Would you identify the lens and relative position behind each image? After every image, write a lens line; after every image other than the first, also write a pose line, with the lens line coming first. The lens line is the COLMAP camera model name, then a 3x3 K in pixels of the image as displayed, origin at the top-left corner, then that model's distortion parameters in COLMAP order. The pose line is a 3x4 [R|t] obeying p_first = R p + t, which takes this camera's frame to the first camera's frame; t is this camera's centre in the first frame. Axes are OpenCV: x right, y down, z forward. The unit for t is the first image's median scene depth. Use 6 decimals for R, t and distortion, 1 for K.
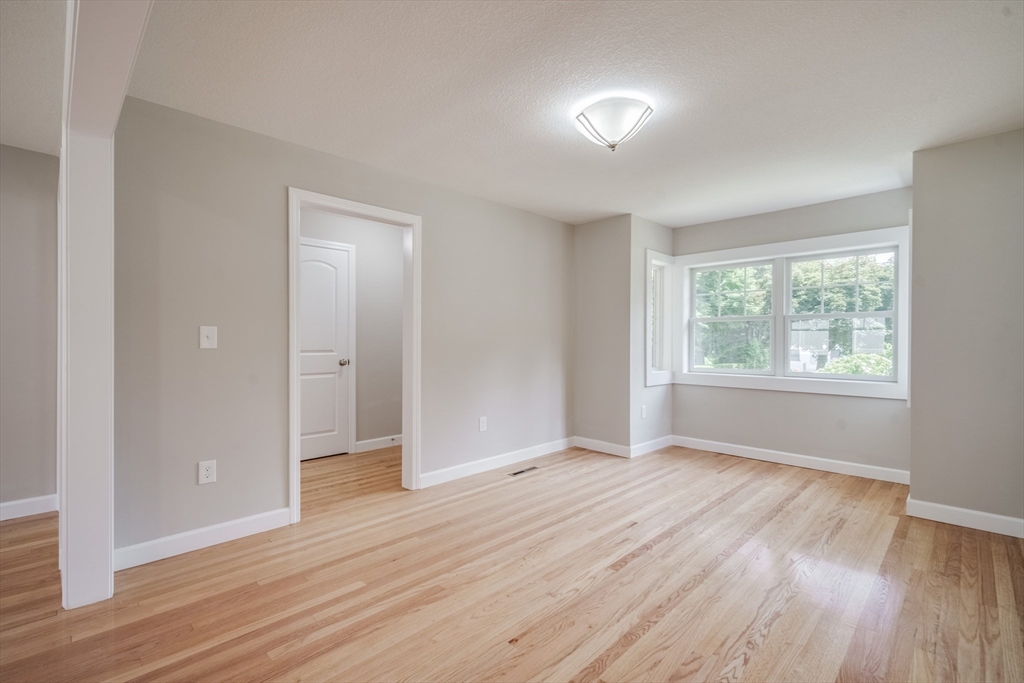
lens RADIAL K [[455.3, 0, 515.6], [0, 455.3, 343.1], [0, 0, 1]] dist [0.003432, -0.001814]
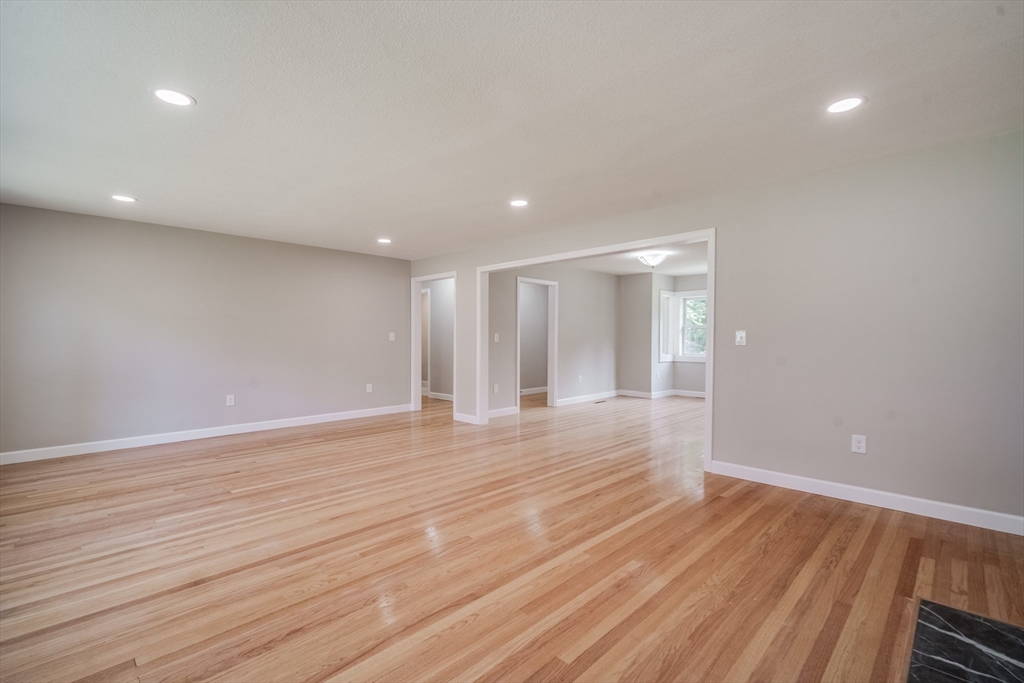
lens RADIAL K [[455.3, 0, 513.2], [0, 455.3, 338.0], [0, 0, 1]] dist [0.003432, -0.001814]
pose [[0.999989, 0.004541, 0.001030, -0.317440], [-0.004543, 0.999987, 0.002182, -0.007174], [-0.001020, -0.002187, 0.999997, -0.873732]]
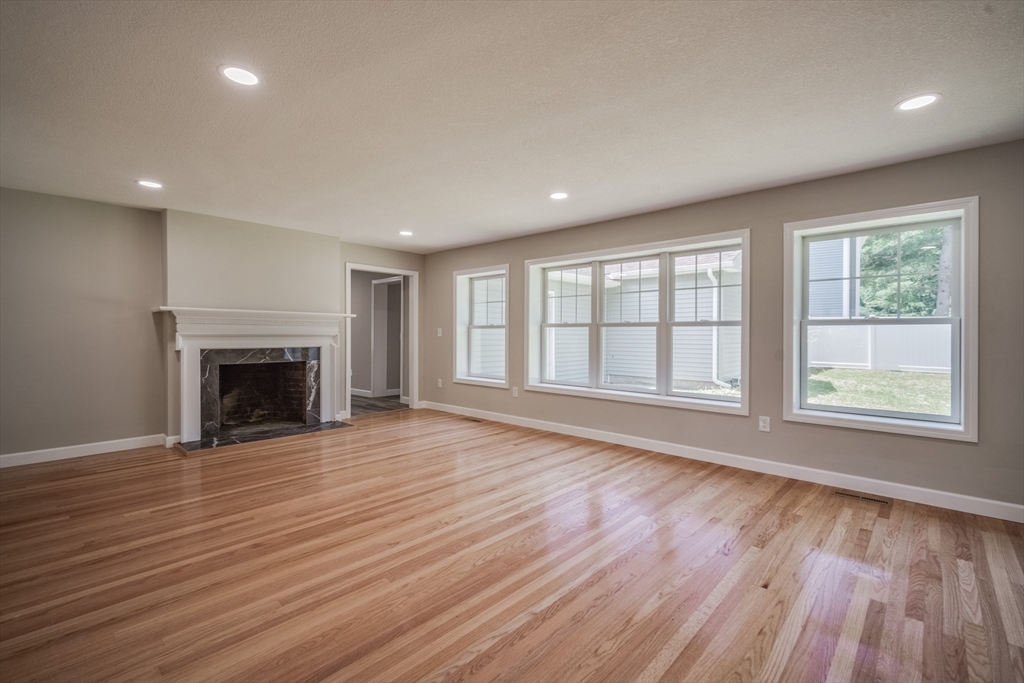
lens RADIAL K [[455.3, 0, 511.1], [0, 455.3, 336.4], [0, 0, 1]] dist [0.003432, -0.001814]
pose [[-0.999753, -0.001141, -0.022181, -0.653221], [-0.001181, 0.999998, 0.001793, -0.002773], [0.022179, 0.001819, -0.999752, 0.911938]]
